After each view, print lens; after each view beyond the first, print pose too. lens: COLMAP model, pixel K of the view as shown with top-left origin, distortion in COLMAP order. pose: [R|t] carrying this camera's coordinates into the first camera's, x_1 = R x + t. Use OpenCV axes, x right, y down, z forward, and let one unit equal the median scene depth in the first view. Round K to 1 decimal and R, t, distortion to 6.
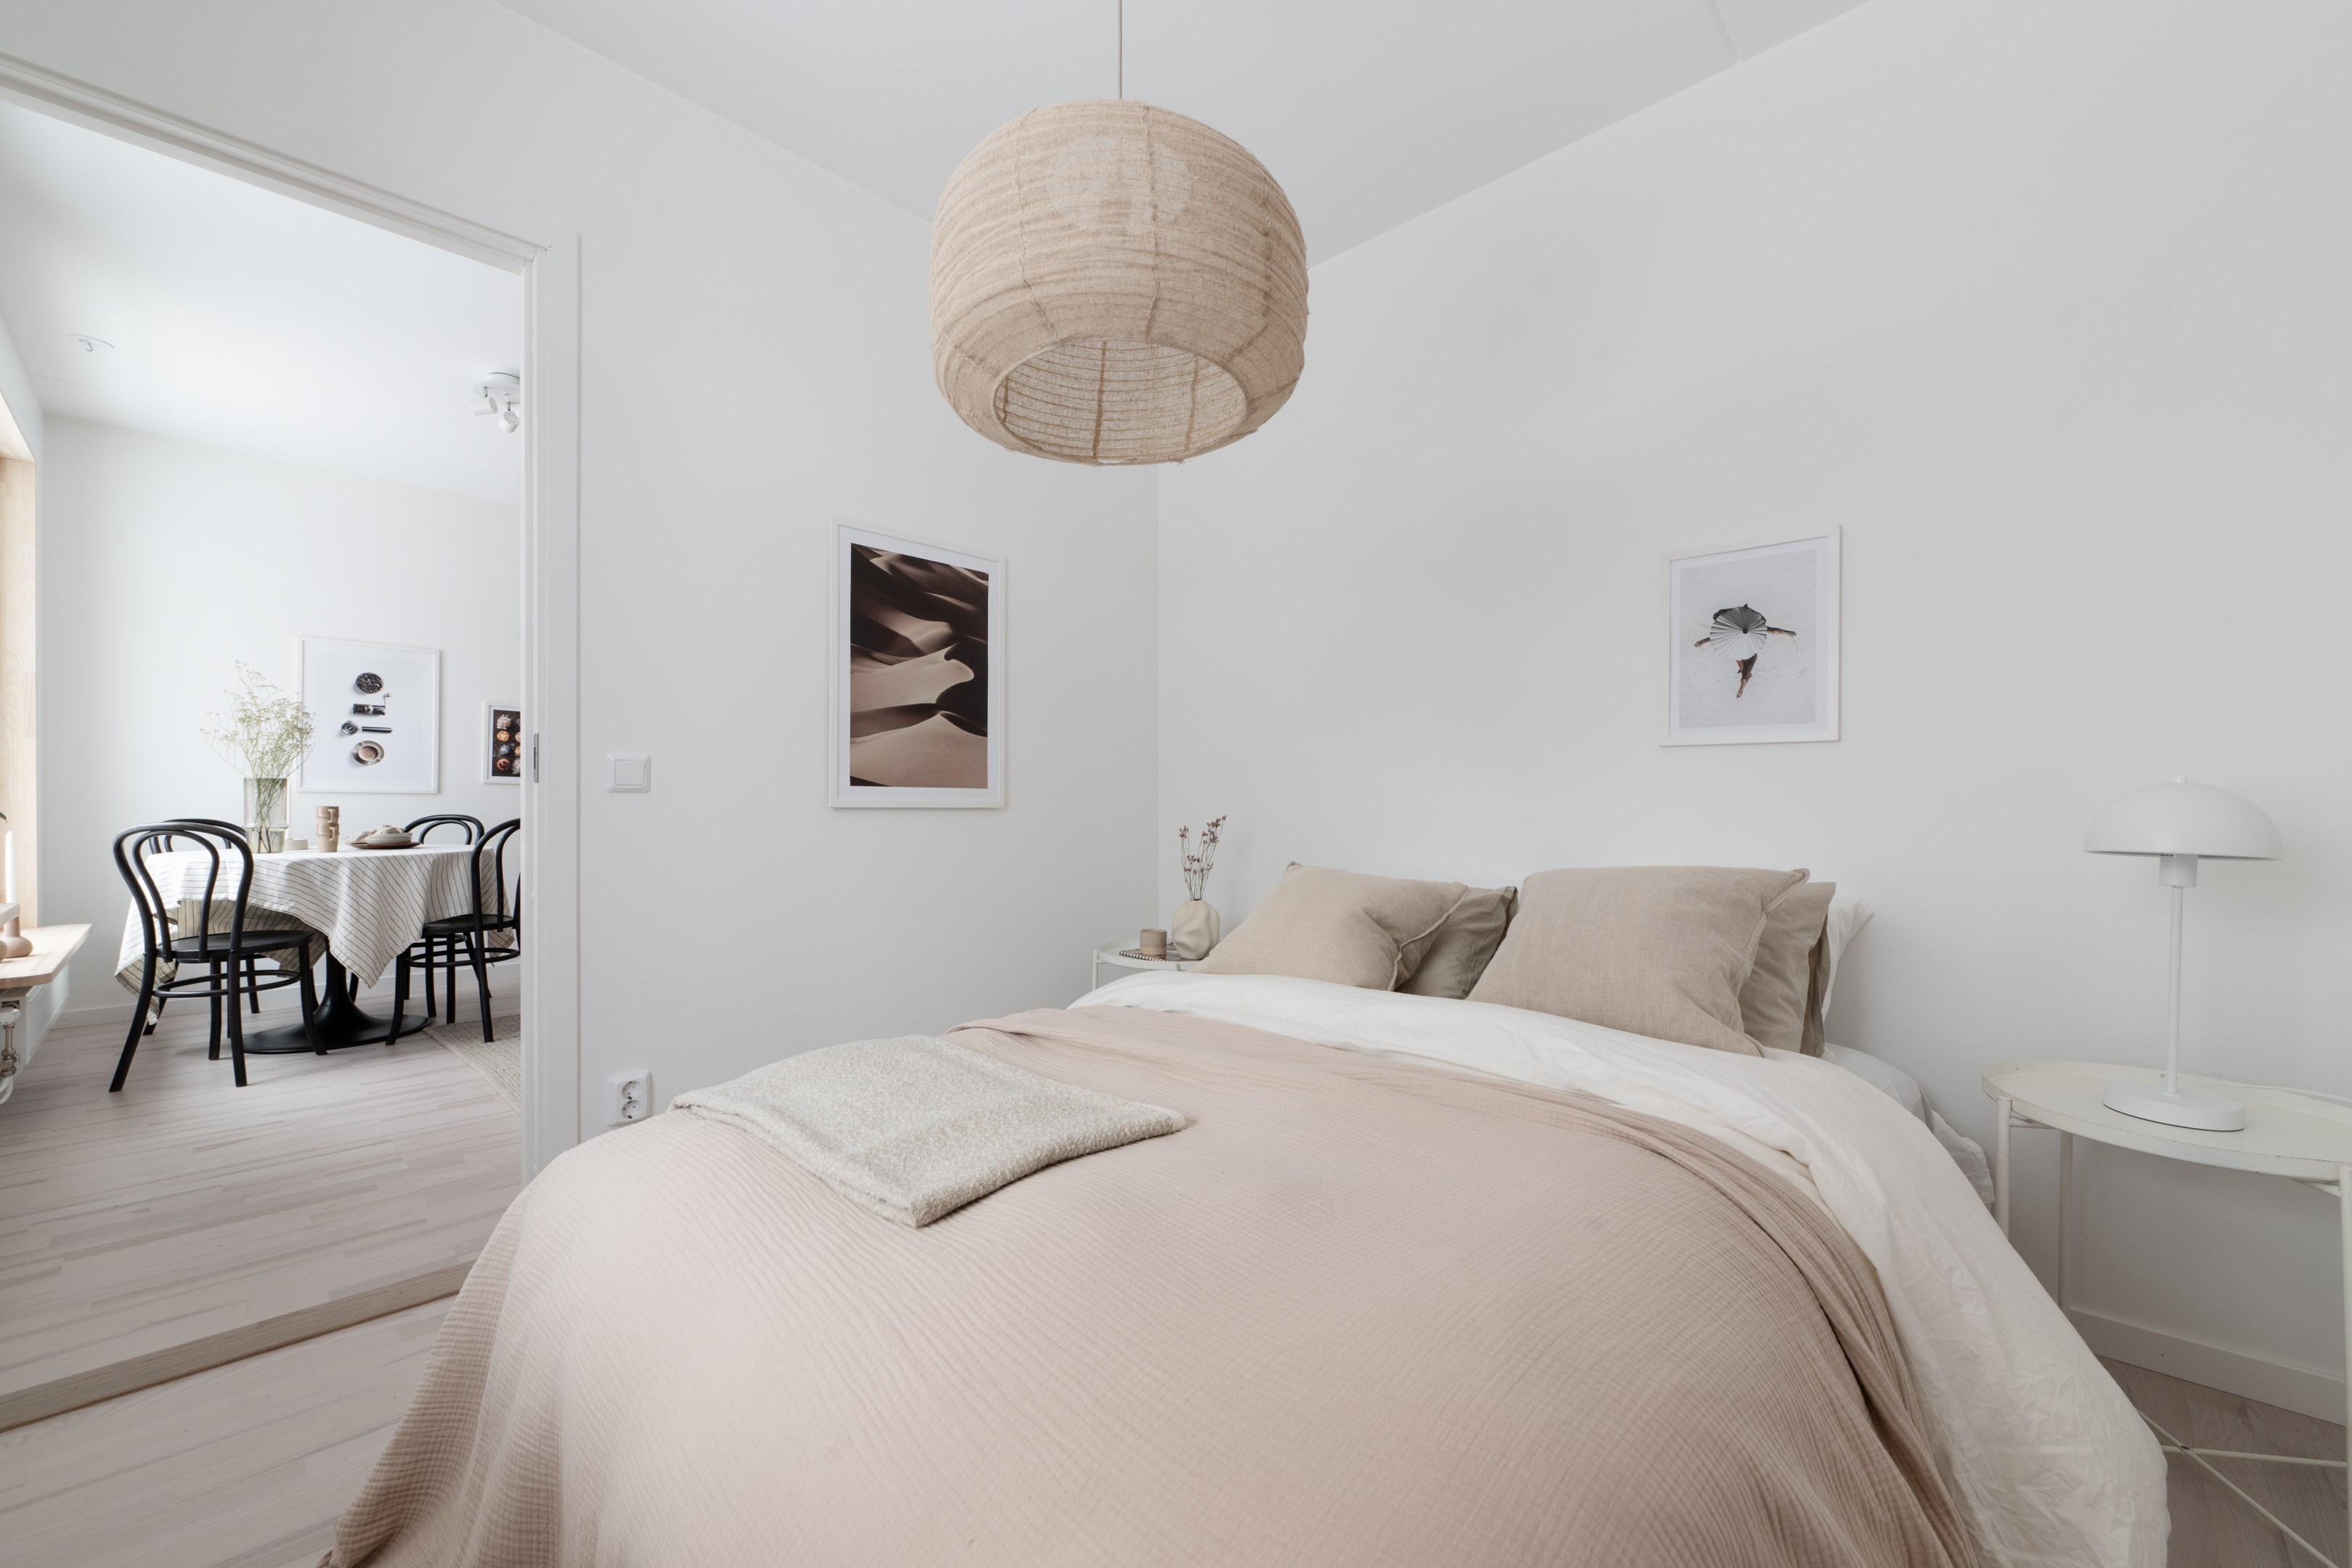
lens RADIAL K [[943.7, 0, 1173.6], [0, 943.7, 799.5], [0, 0, 1]] dist [0.000240, 0.000012]
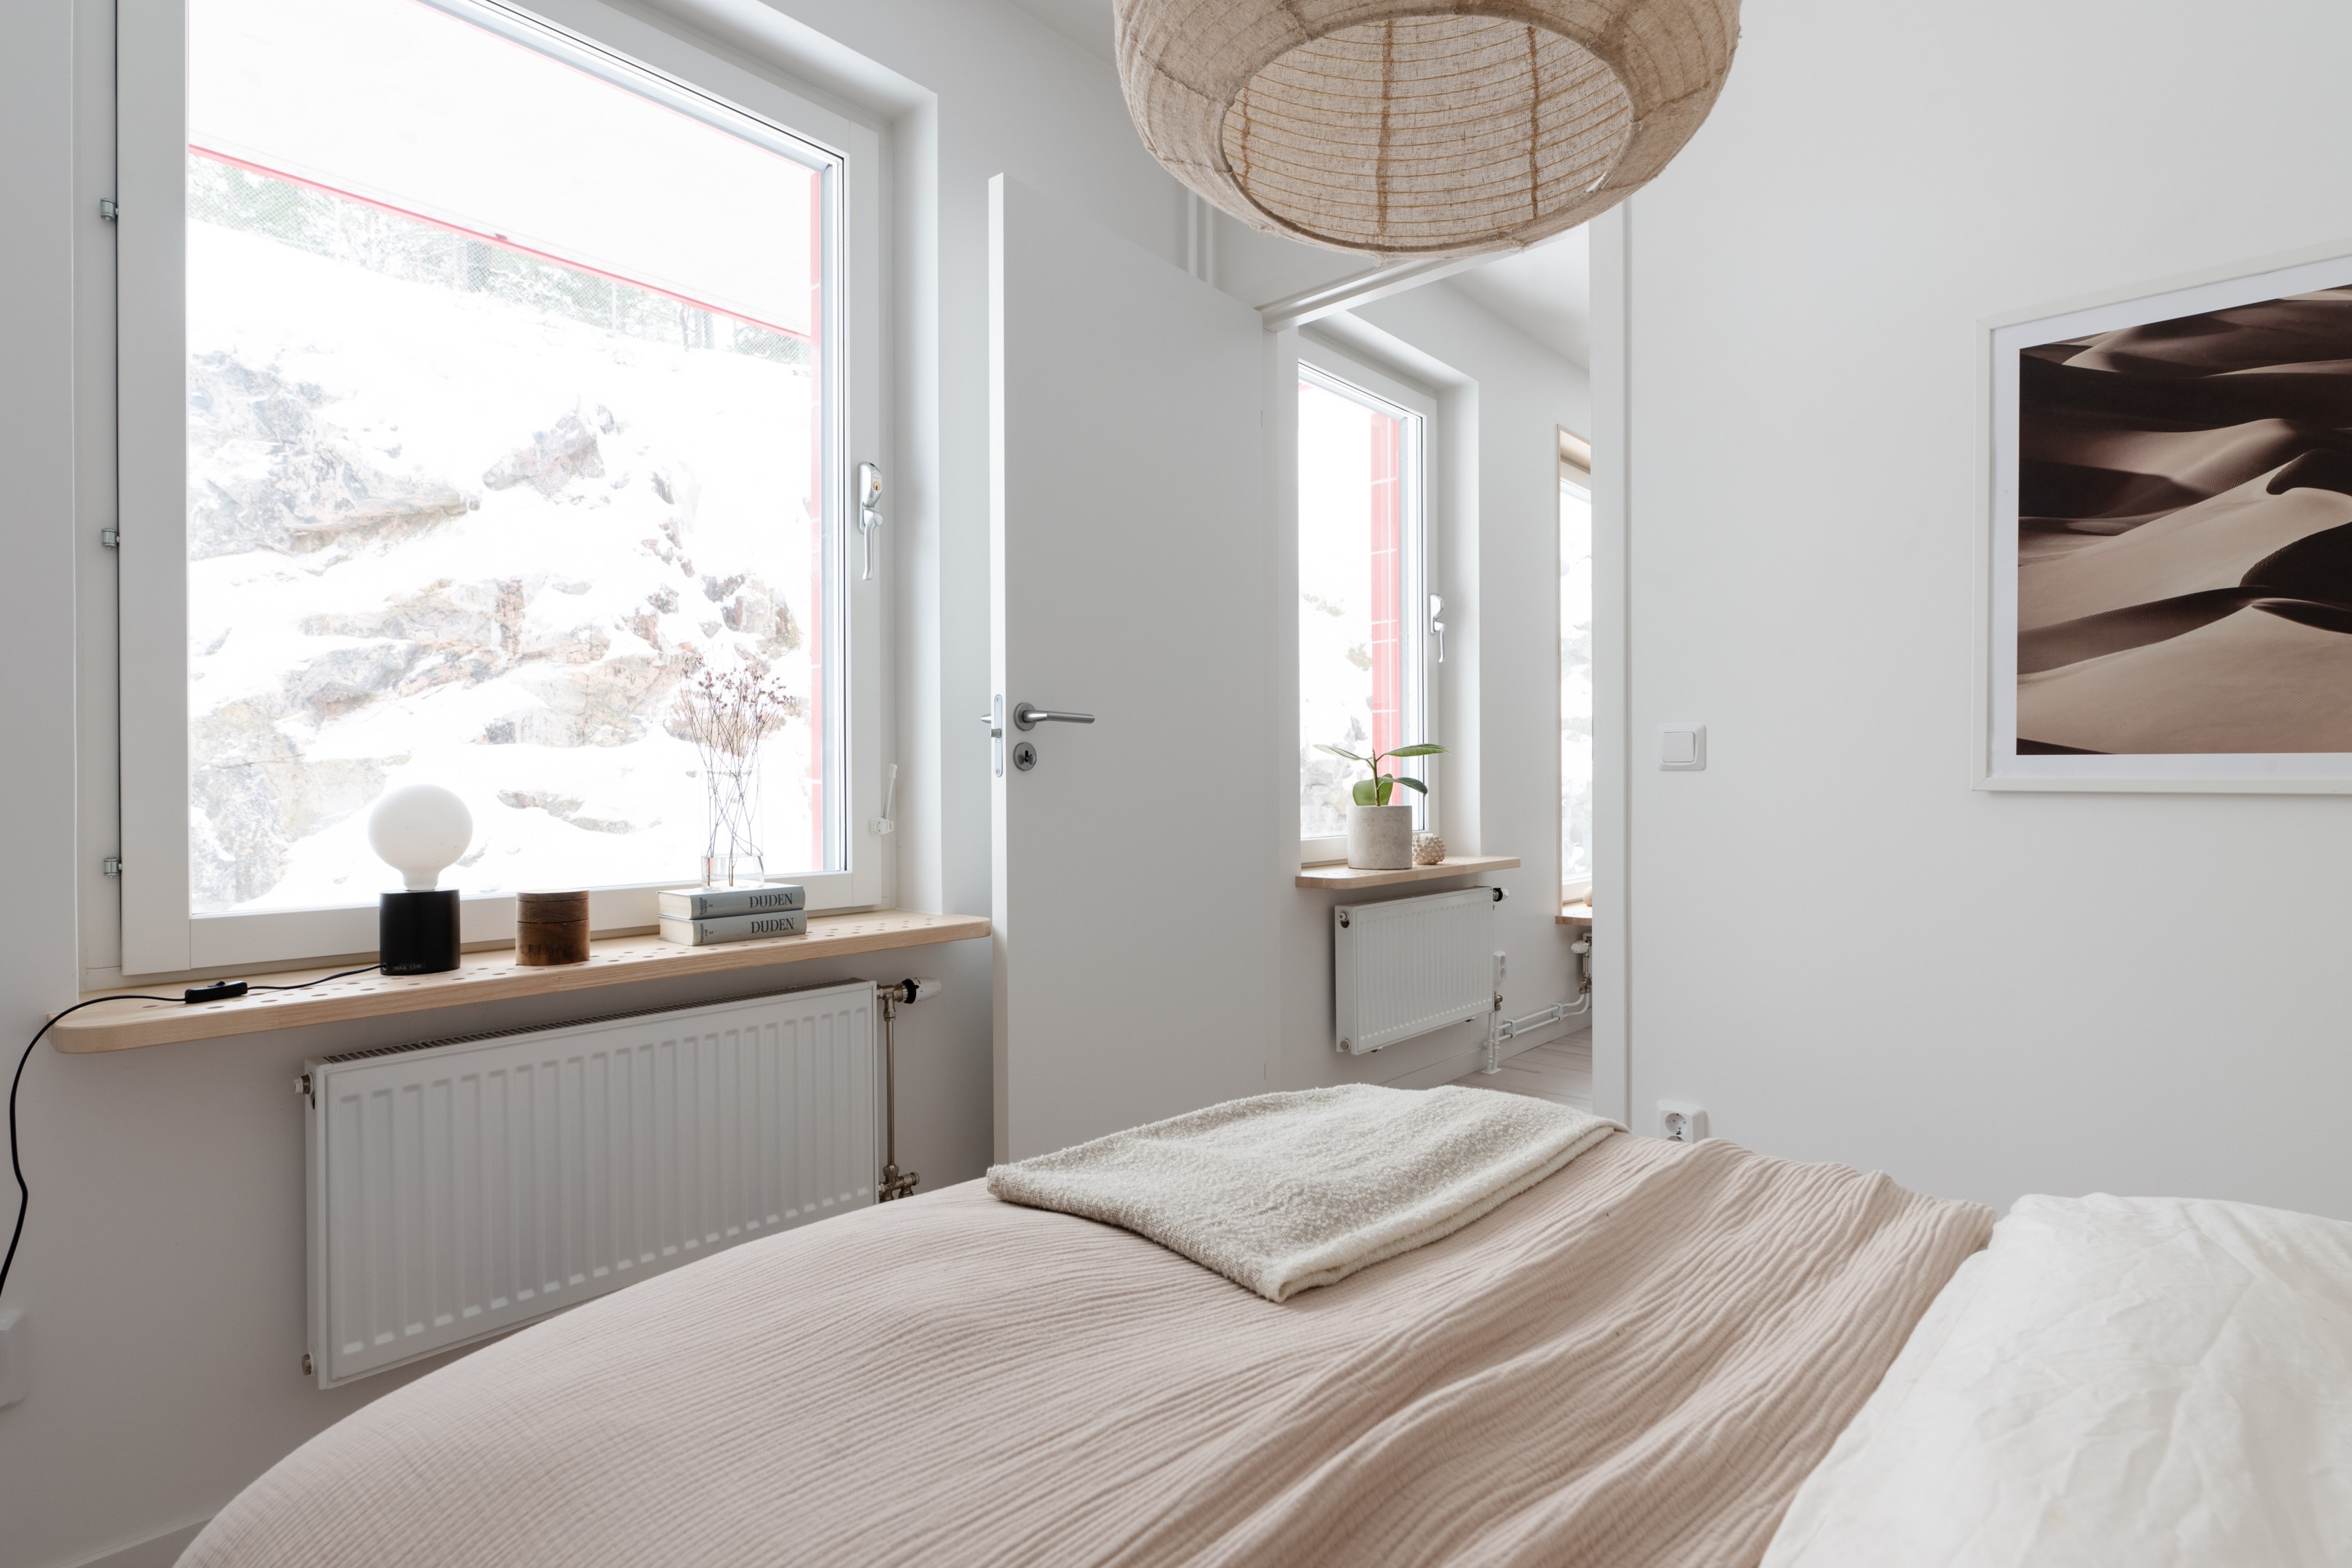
lens RADIAL K [[1169.3, 0, 1172.6], [0, 1169.3, 790.0], [0, 0, 1]] dist [-0.001861, -0.000941]
pose [[0.039068, 0.007500, -0.999208, 0.372761], [0.004230, 0.999962, 0.007671, 0.000019], [0.999228, -0.004526, 0.039035, 0.425847]]
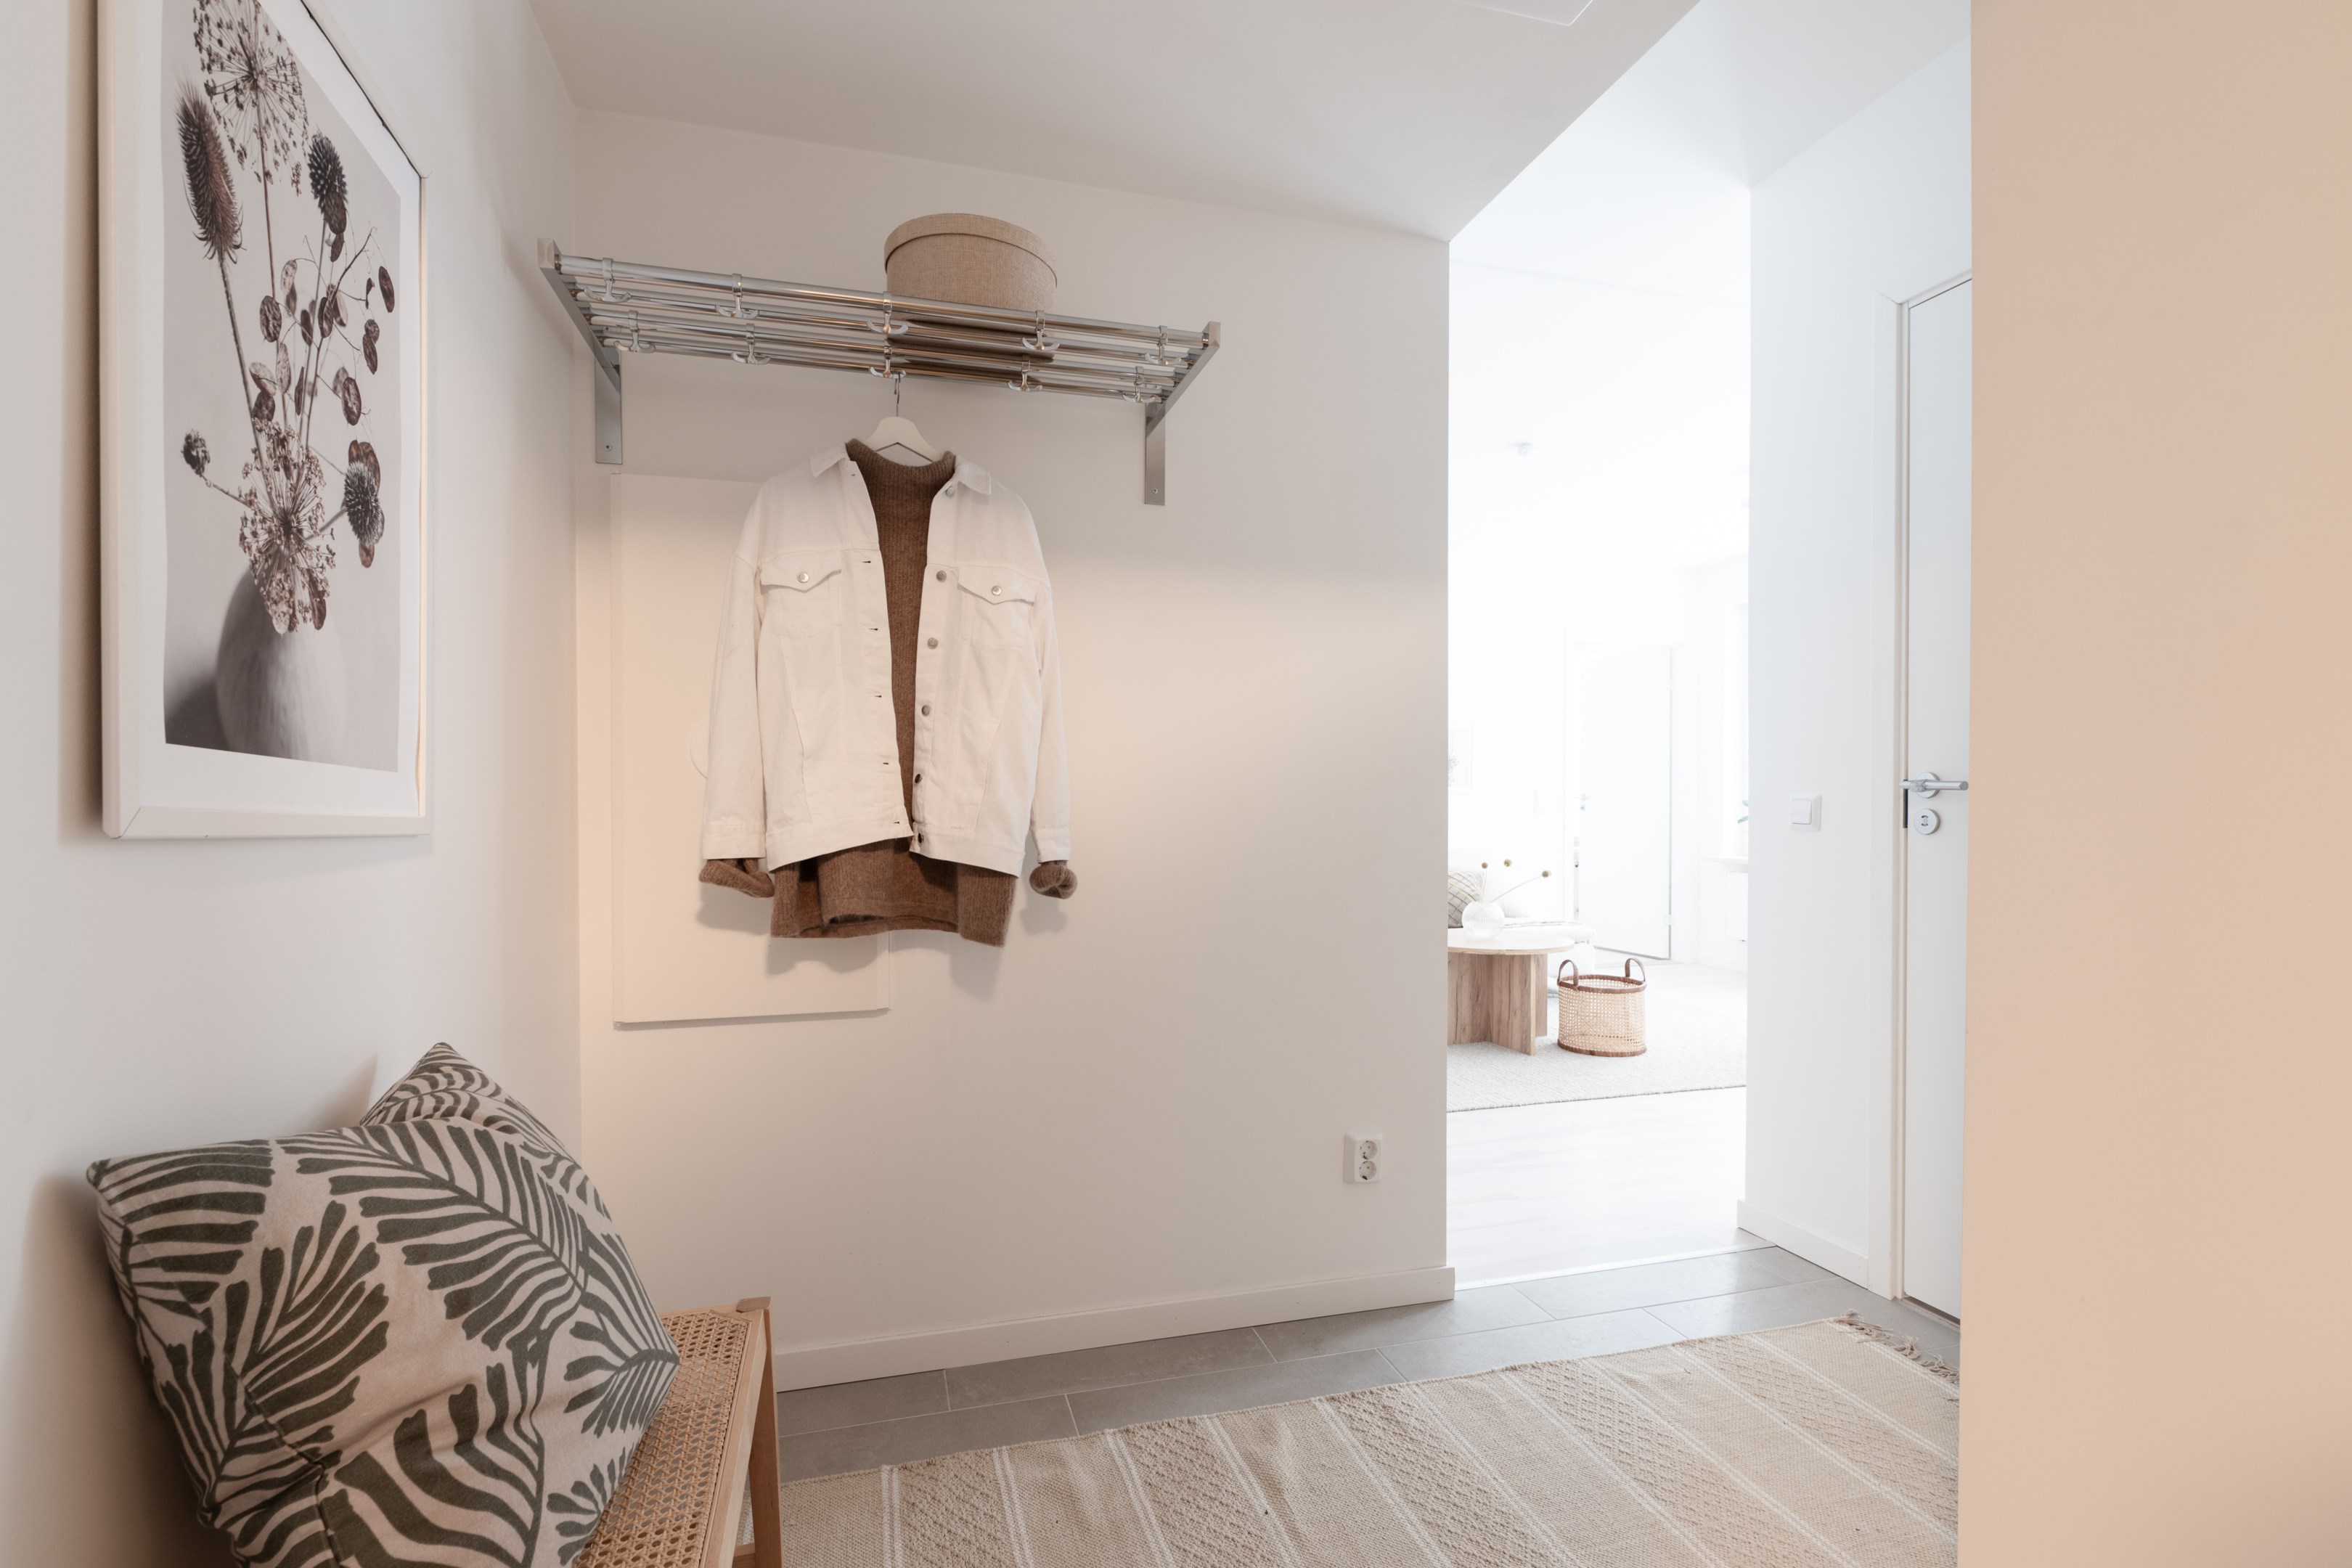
lens RADIAL K [[1090.6, 0, 1172.6], [0, 1090.6, 806.9], [0, 0, 1]] dist [-0.000112, -0.000010]
pose [[-0.868383, -0.001949, 0.495891, -1.025316], [0.000664, 0.999987, 0.005093, -0.037418], [-0.495894, 0.004752, -0.868370, 3.614751]]
